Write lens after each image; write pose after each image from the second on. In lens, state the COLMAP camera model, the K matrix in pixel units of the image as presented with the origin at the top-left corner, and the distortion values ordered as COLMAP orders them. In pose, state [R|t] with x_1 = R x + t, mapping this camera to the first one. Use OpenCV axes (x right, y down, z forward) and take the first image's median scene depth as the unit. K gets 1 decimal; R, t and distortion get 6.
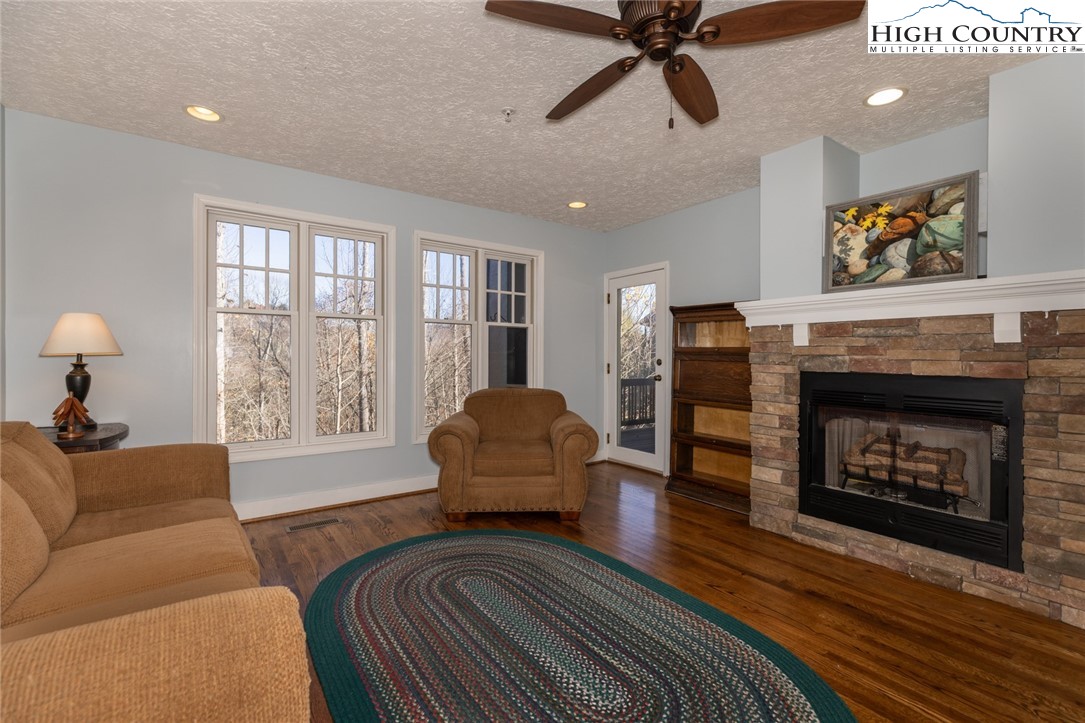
lens RADIAL K [[481.9, 0, 545.2], [0, 481.9, 359.5], [0, 0, 1]] dist [0.000478, 0.000049]
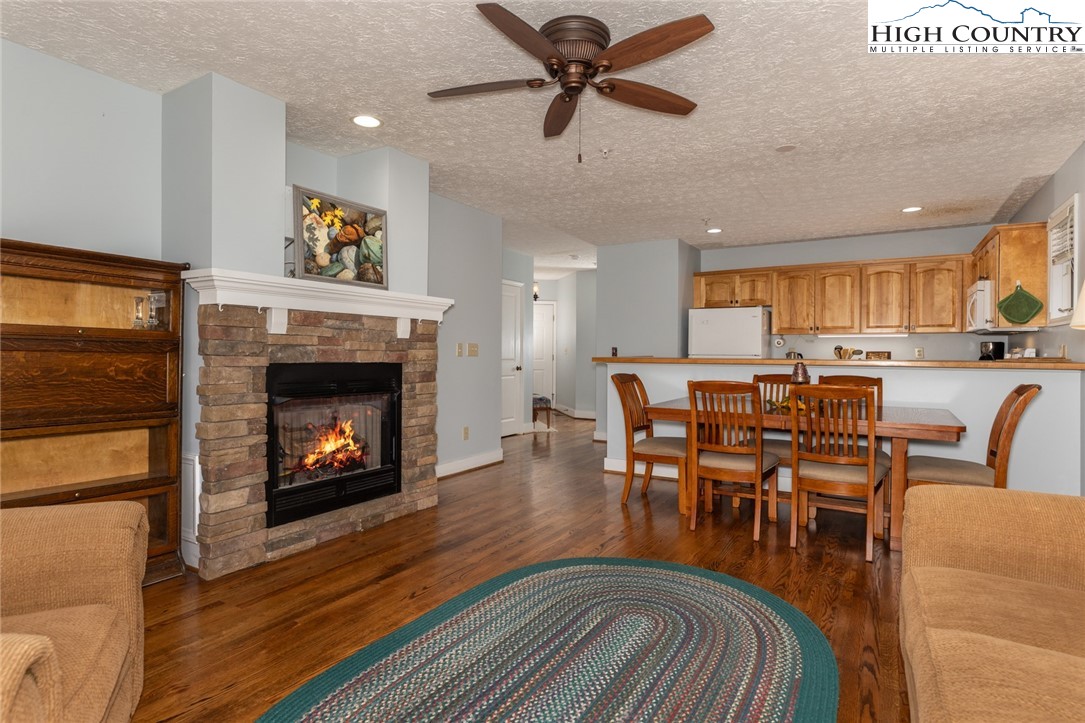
lens RADIAL K [[571.5, 0, 543.8], [0, 571.5, 353.0], [0, 0, 1]] dist [-0.000939, -0.000066]
pose [[-0.397302, -0.011746, 0.917613, -0.677465], [-0.007730, 0.999925, 0.009453, -0.008150], [-0.917655, -0.003338, -0.397363, 1.085284]]
